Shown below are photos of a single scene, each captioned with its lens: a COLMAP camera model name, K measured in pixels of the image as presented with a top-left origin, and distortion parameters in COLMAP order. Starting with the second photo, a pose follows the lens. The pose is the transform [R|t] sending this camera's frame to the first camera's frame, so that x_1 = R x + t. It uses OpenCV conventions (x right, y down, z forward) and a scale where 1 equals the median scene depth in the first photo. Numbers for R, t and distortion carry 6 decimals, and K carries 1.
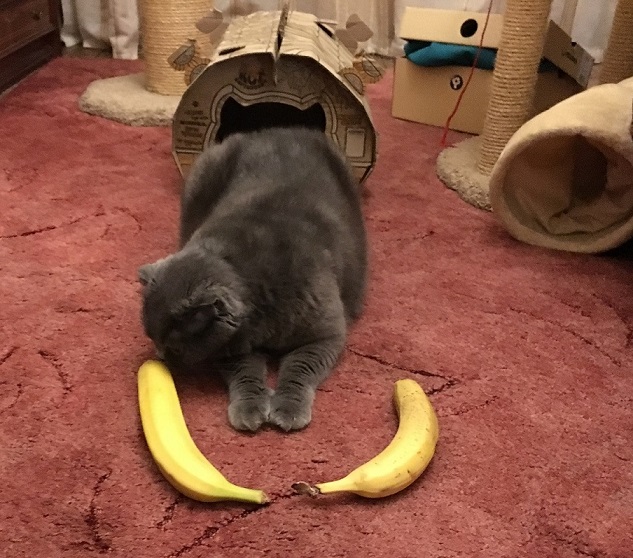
lens RADIAL K [[600.1, 0, 320.5], [0, 600.1, 278.0], [0, 0, 1]] dist [0.032557, 0.000000]
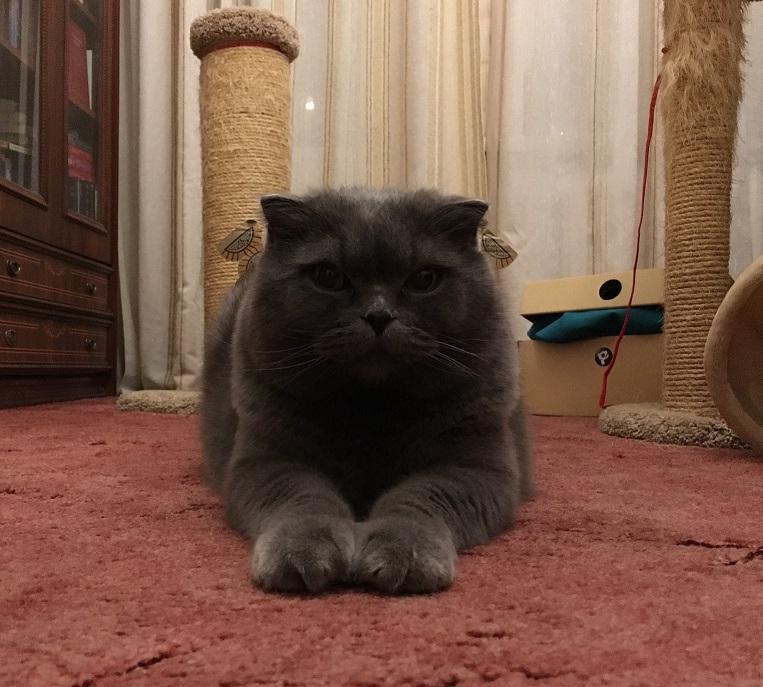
lens RADIAL K [[771.3, 0, 373.5], [0, 771.3, 344.7], [0, 0, 1]] dist [0.065607, 0.000000]
pose [[0.996696, -0.054698, -0.060045, -0.010564], [0.025869, 0.914531, -0.403688, 0.107052], [0.076994, 0.400801, 0.912924, 0.163656]]
